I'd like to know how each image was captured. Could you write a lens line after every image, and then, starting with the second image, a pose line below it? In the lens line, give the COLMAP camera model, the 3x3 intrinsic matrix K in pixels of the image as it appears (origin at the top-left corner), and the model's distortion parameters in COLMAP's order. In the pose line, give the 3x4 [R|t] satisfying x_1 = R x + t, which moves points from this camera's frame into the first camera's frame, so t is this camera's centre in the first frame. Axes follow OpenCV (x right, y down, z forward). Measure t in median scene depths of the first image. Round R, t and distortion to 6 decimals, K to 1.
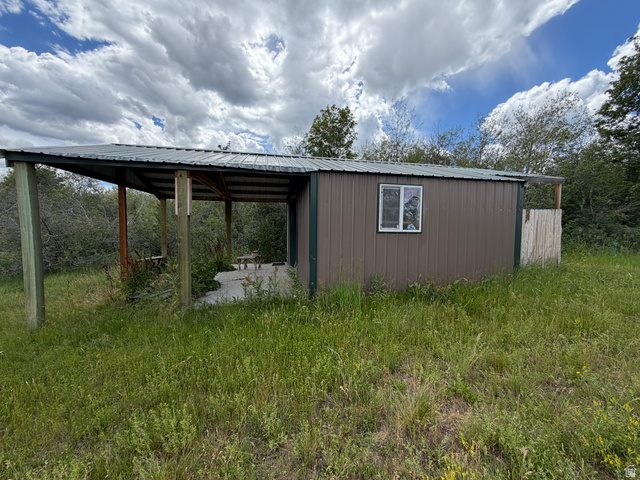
lens RADIAL K [[255.6, 0, 320.0], [0, 255.6, 240.0], [0, 0, 1]] dist [-0.003046, 0.005778]
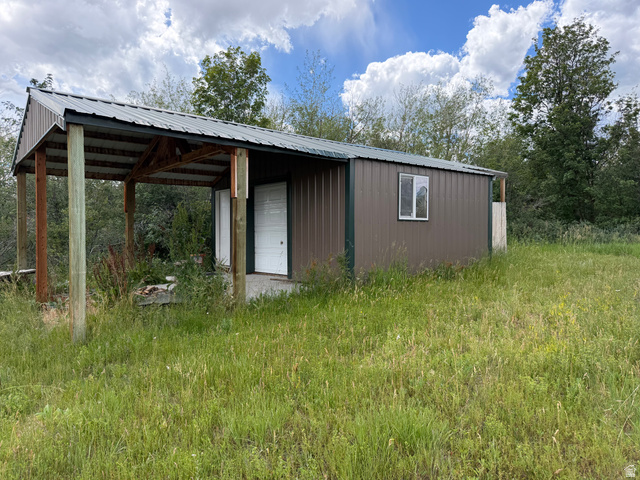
lens RADIAL K [[455.6, 0, 320.0], [0, 455.6, 240.0], [0, 0, 1]] dist [0.054683, -0.000151]
pose [[0.888478, -0.018891, 0.458530, -0.859346], [0.038071, 0.998742, -0.032622, 0.094043], [-0.457337, 0.046440, 0.888080, -0.452957]]
